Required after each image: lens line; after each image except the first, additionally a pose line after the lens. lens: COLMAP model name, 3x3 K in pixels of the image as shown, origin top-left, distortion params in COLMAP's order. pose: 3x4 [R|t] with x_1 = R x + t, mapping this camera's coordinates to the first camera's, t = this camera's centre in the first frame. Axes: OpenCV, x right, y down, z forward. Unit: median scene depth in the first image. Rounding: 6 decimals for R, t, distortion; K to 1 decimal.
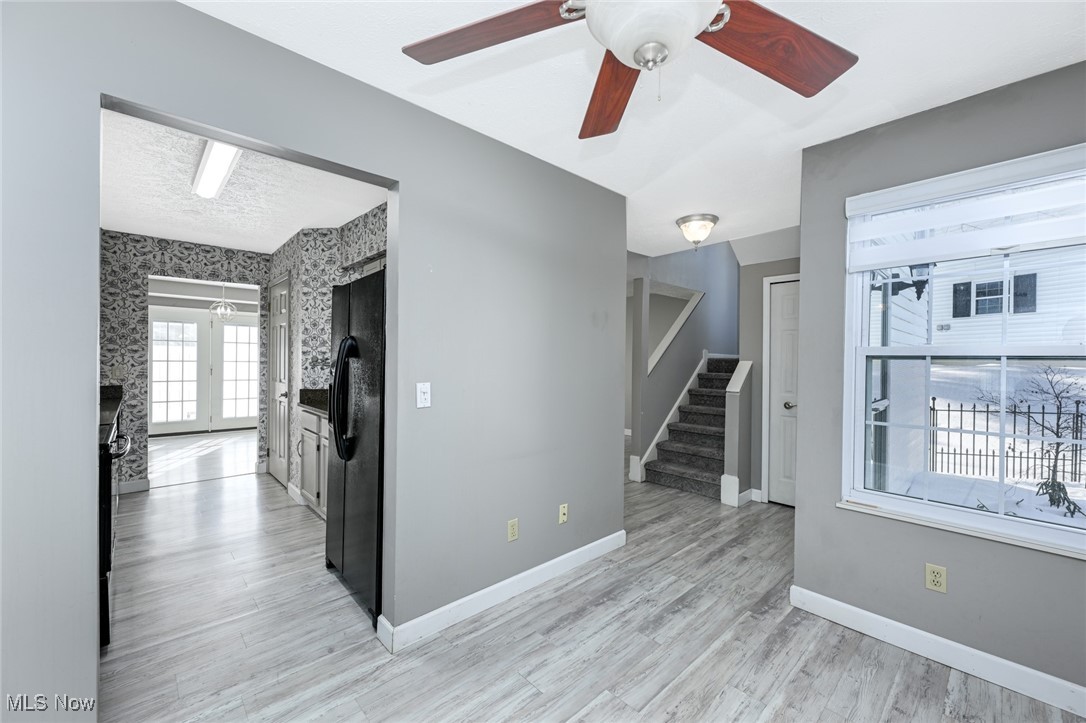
lens RADIAL K [[429.9, 0, 537.1], [0, 429.9, 359.6], [0, 0, 1]] dist [-0.000014, -0.000184]
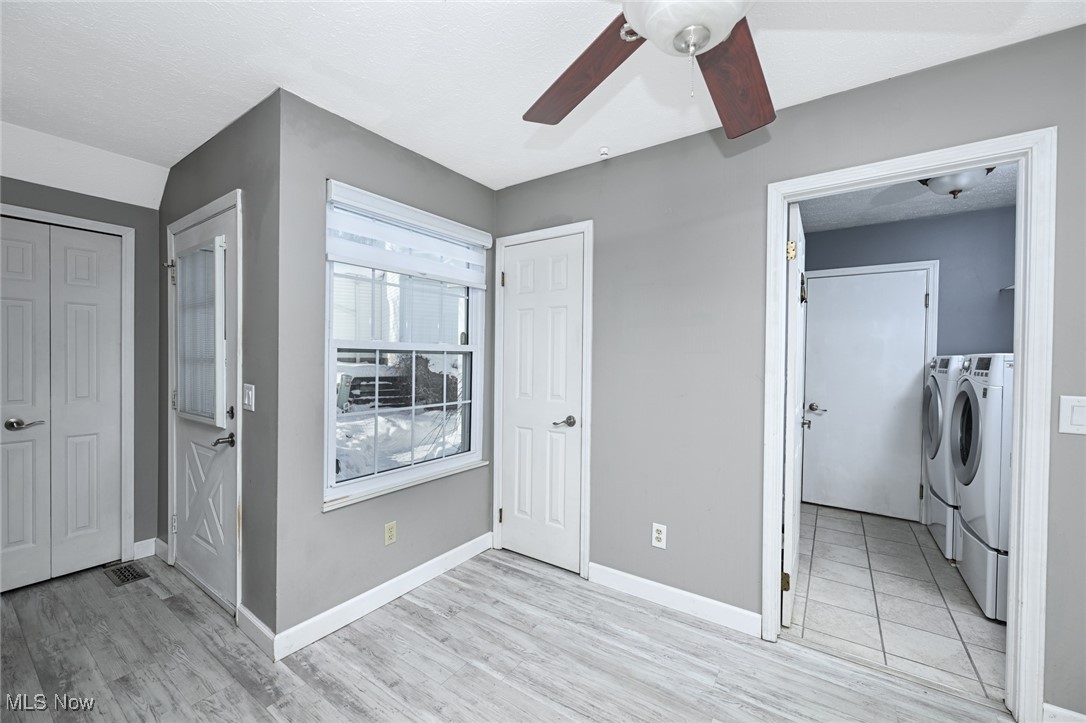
lens RADIAL K [[429.9, 0, 542.0], [0, 429.9, 359.0], [0, 0, 1]] dist [-0.000014, -0.000184]
pose [[-0.218564, -0.017469, 0.975666, -0.319103], [-0.011208, 0.999819, 0.015391, -0.006276], [-0.975758, -0.007572, -0.218720, 0.792793]]
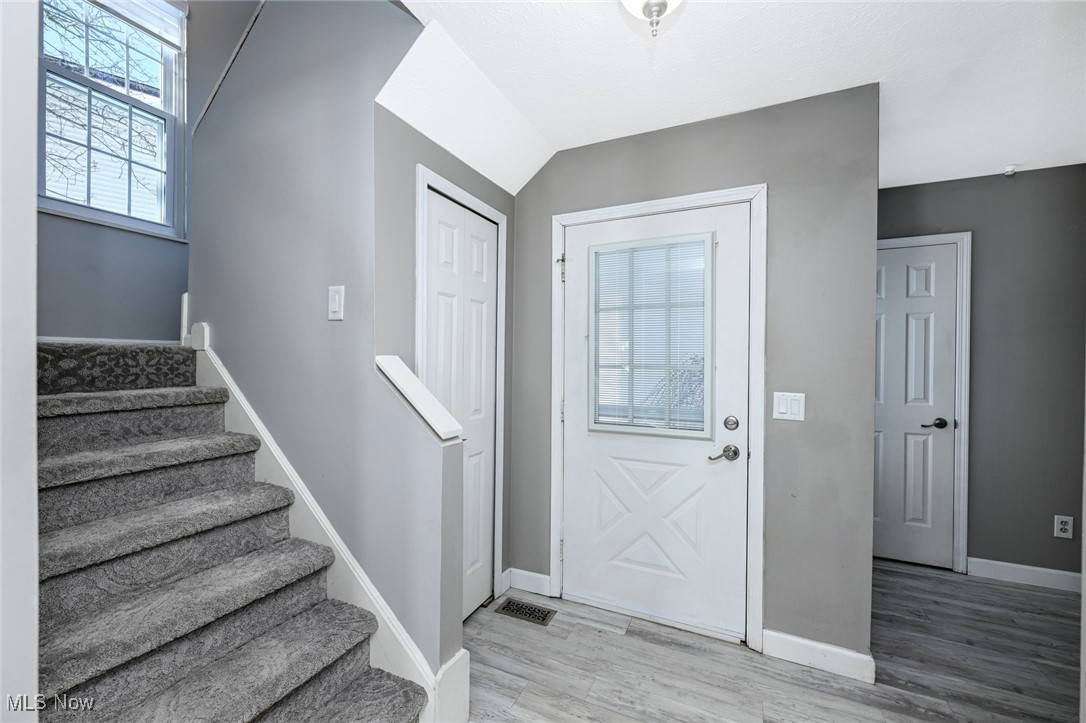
lens RADIAL K [[429.9, 0, 541.2], [0, 429.9, 360.0], [0, 0, 1]] dist [-0.000014, -0.000184]
pose [[-0.362549, -0.016203, 0.931824, 0.118789], [-0.003398, 0.999865, 0.016064, -0.016511], [-0.931958, 0.002658, -0.362555, 2.074353]]
